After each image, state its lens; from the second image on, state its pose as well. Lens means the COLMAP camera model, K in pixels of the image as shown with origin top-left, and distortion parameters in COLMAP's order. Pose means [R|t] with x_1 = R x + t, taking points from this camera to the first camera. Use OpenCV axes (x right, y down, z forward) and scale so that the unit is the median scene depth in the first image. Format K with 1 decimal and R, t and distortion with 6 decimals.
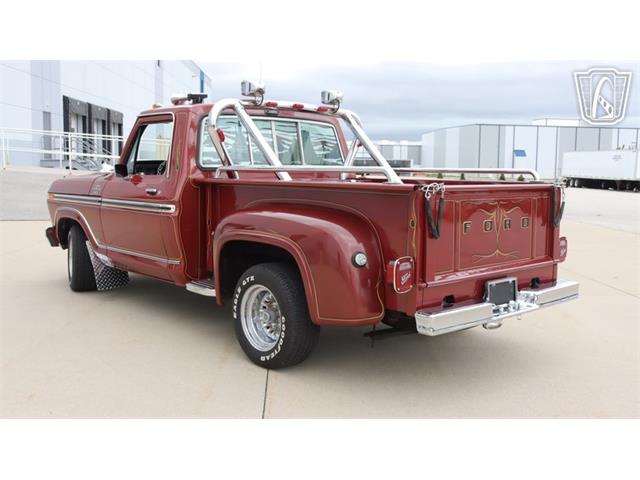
lens RADIAL K [[669.1, 0, 320.0], [0, 669.1, 240.0], [0, 0, 1]] dist [-0.075764, 0.010542]
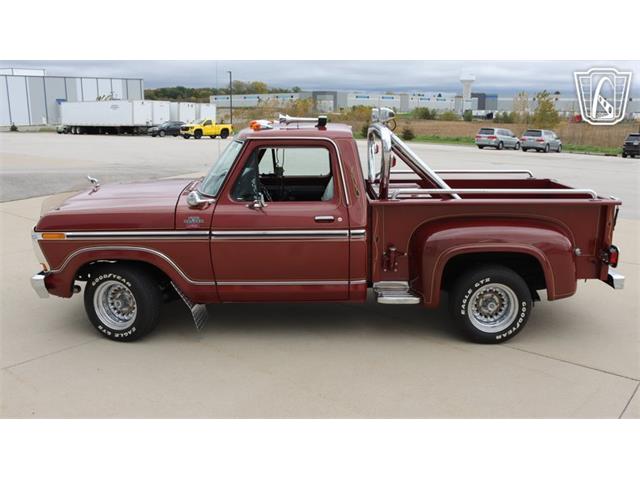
lens RADIAL K [[581.4, 0, 320.0], [0, 581.4, 240.0], [0, 0, 1]] dist [-0.162699, 0.173601]
pose [[0.670404, -0.178527, 0.720199, -0.875576], [0.094343, 0.983255, 0.155915, -0.175297], [-0.735974, -0.036581, 0.676021, 0.399863]]
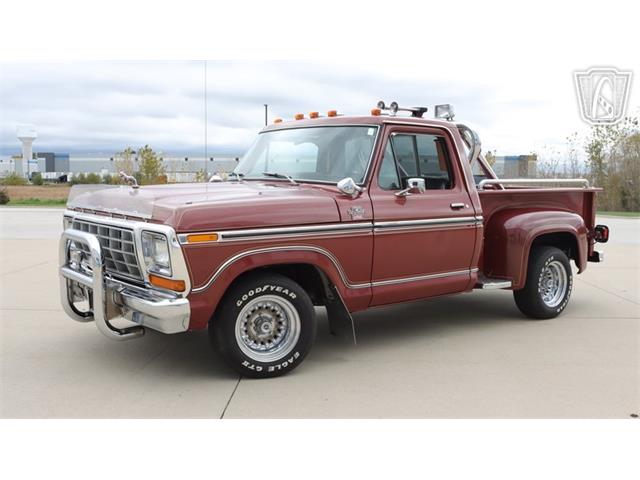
lens RADIAL K [[669.1, 0, 320.0], [0, 669.1, 240.0], [0, 0, 1]] dist [-0.075764, 0.010542]
pose [[0.070286, -0.109879, 0.991457, -1.232957], [0.105964, 0.989114, 0.102107, -0.142999], [-0.991883, 0.097882, 0.081164, 1.102269]]
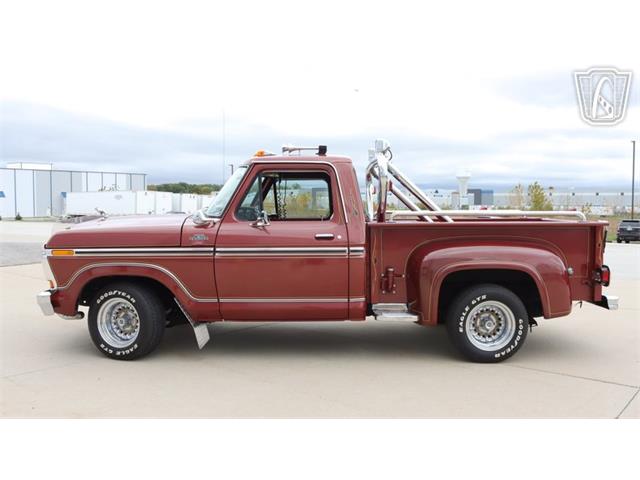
lens RADIAL K [[581.4, 0, 320.0], [0, 581.4, 240.0], [0, 0, 1]] dist [-0.162699, 0.173601]
pose [[0.669507, -0.056633, 0.740644, -0.915009], [0.092446, 0.995690, -0.007431, -0.060140], [-0.737031, 0.073444, 0.671857, 0.381136]]
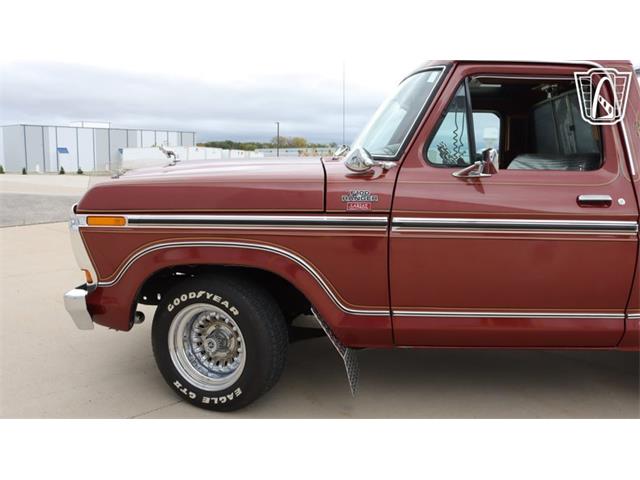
lens RADIAL K [[534.0, 0, 320.0], [0, 534.0, 240.0], [0, 0, 1]] dist [-0.165513, 0.146136]
pose [[0.715211, -0.105212, 0.690944, -0.707204], [0.077322, 0.994447, 0.071389, -0.086303], [-0.694618, 0.002367, 0.719375, 0.828698]]
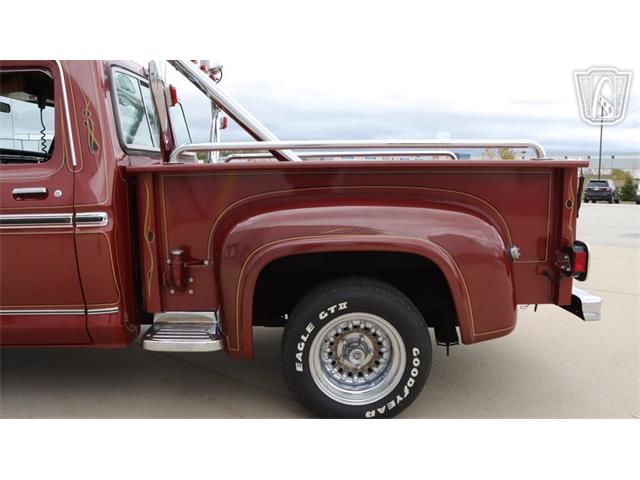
lens RADIAL K [[534.0, 0, 320.0], [0, 534.0, 240.0], [0, 0, 1]] dist [-0.165513, 0.146136]
pose [[0.657628, -0.116936, 0.744212, -0.406252], [0.102705, 0.992572, 0.065204, -0.036493], [-0.746309, 0.033555, 0.664753, 0.529337]]
